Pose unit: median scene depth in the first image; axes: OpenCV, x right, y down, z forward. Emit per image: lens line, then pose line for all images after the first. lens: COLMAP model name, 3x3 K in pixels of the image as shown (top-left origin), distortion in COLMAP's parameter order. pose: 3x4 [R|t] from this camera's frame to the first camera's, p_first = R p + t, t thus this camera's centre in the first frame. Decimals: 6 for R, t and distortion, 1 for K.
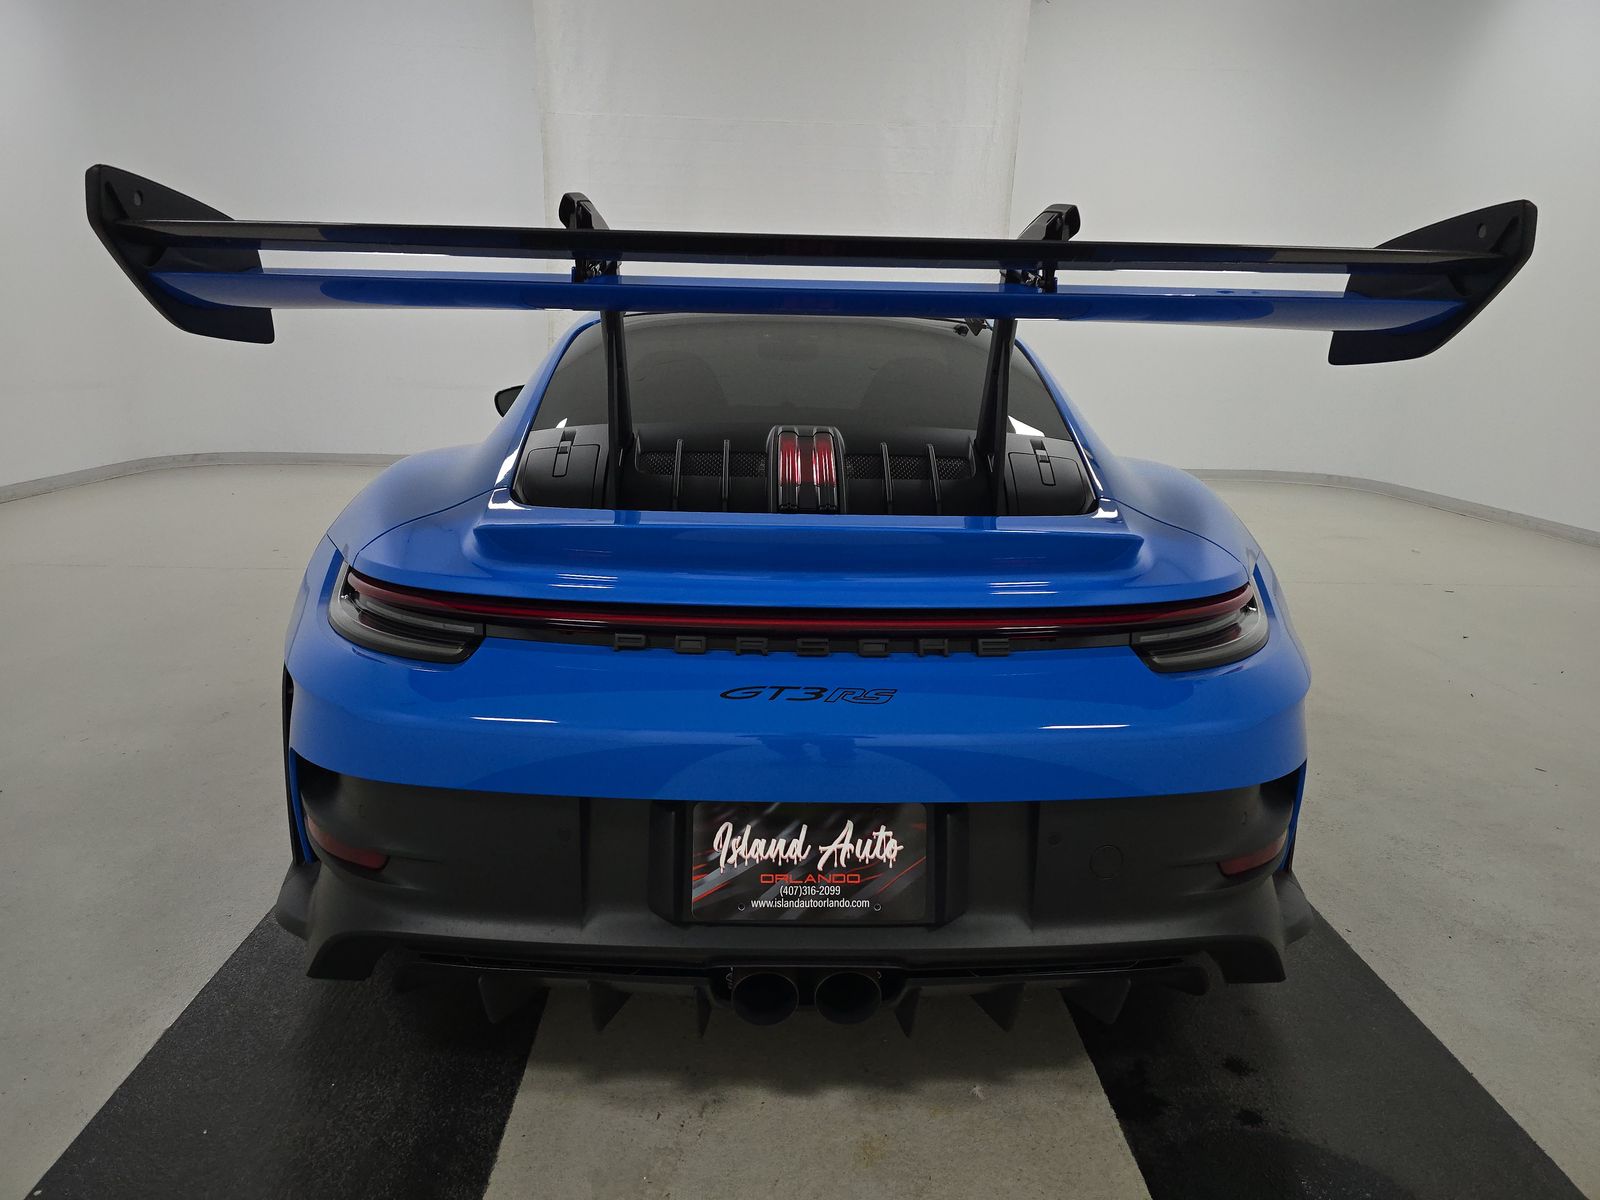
lens RADIAL K [[1064.4, 0, 800.0], [0, 1064.4, 600.0], [0, 0, 1]] dist [0.050972, -0.061345]
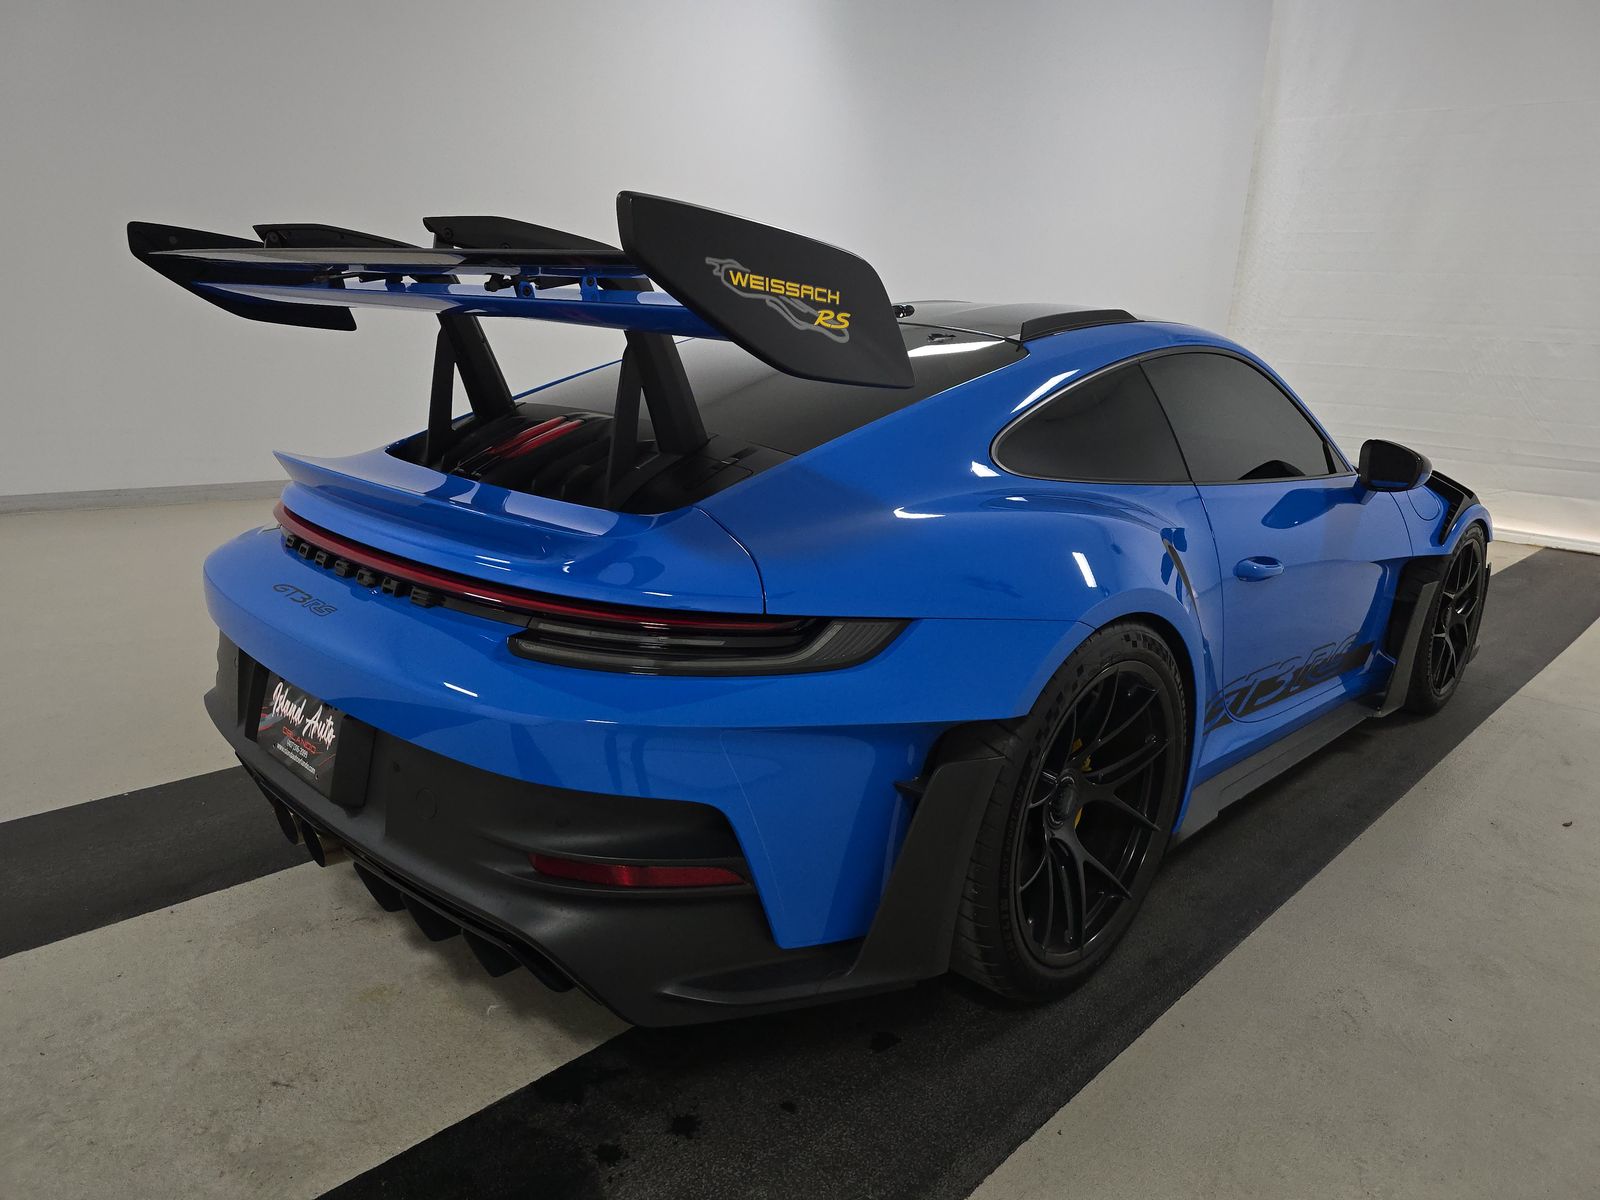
lens RADIAL K [[1064.4, 0, 800.0], [0, 1064.4, 600.0], [0, 0, 1]] dist [0.050972, -0.061345]
pose [[0.707135, 0.193685, -0.680034, 1.215732], [-0.205780, 0.976494, 0.064141, -0.108913], [0.676472, 0.094581, 0.730370, 0.408801]]
